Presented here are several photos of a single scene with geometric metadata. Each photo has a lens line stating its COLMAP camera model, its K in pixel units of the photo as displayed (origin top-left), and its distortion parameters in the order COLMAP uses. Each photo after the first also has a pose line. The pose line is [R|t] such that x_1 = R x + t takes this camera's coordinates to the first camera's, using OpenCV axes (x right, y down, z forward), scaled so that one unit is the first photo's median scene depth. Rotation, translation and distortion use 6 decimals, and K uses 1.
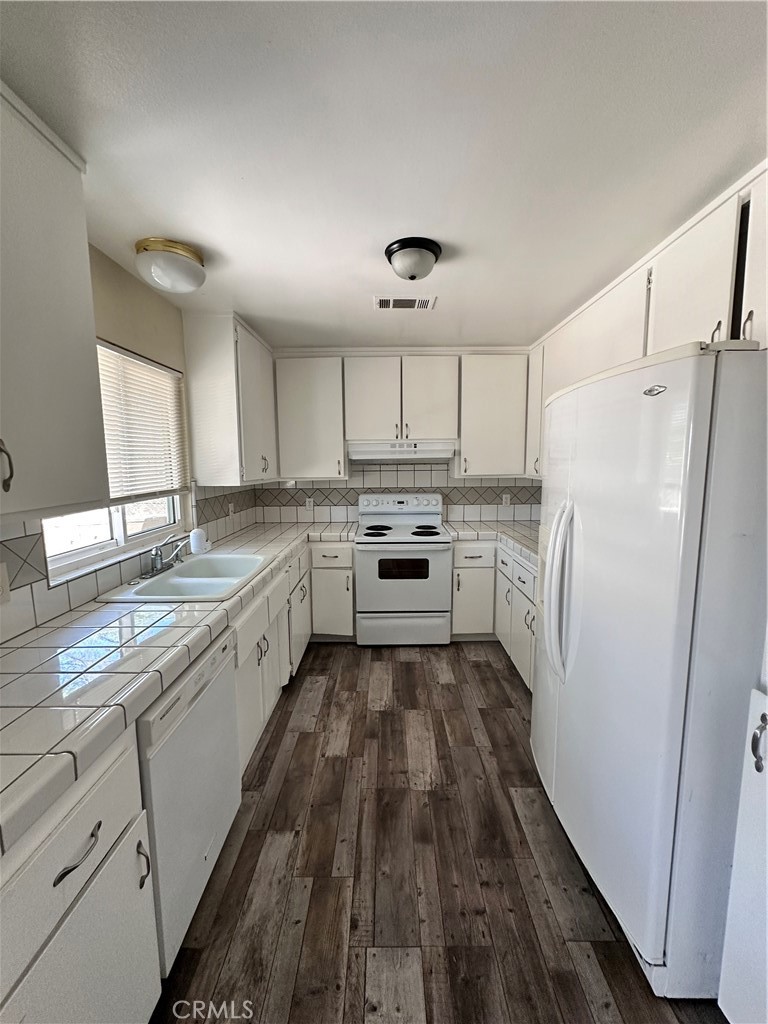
lens RADIAL K [[407.9, 0, 384.9], [0, 407.9, 511.9], [0, 0, 1]] dist [0.003968, 0.000490]
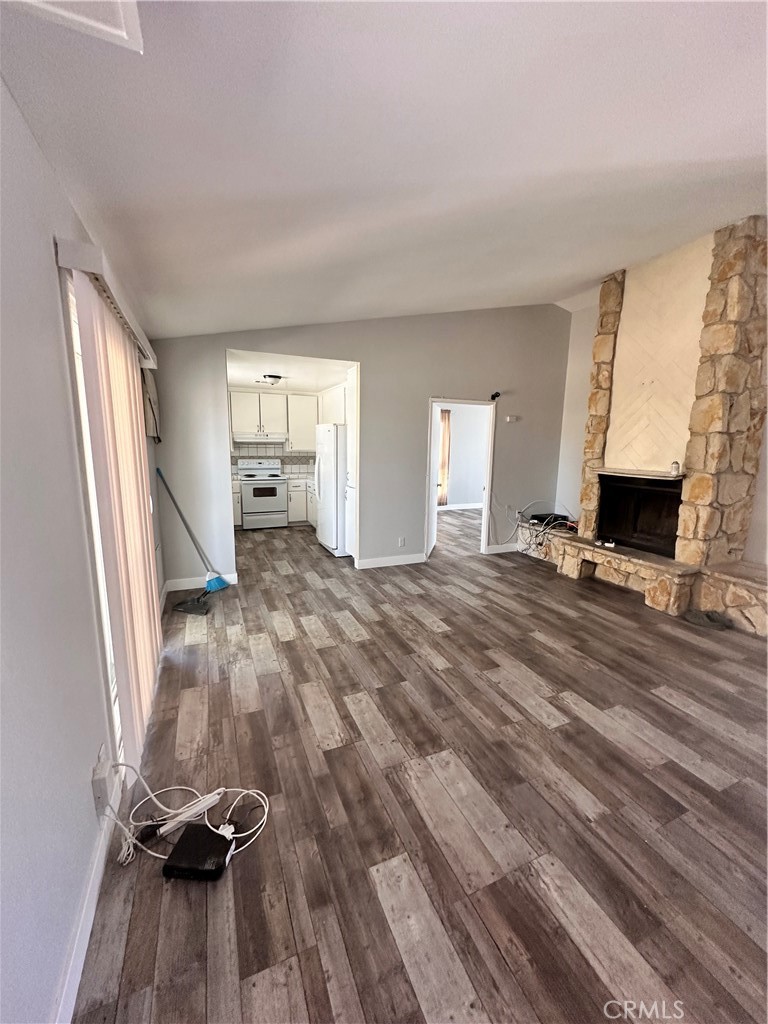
lens RADIAL K [[407.9, 0, 386.4], [0, 407.9, 508.2], [0, 0, 1]] dist [0.003968, 0.000490]
pose [[0.911454, -0.041685, 0.409285, -0.256083], [0.026185, 0.998714, 0.043404, 0.144101], [-0.410568, -0.028844, 0.911373, -1.247755]]
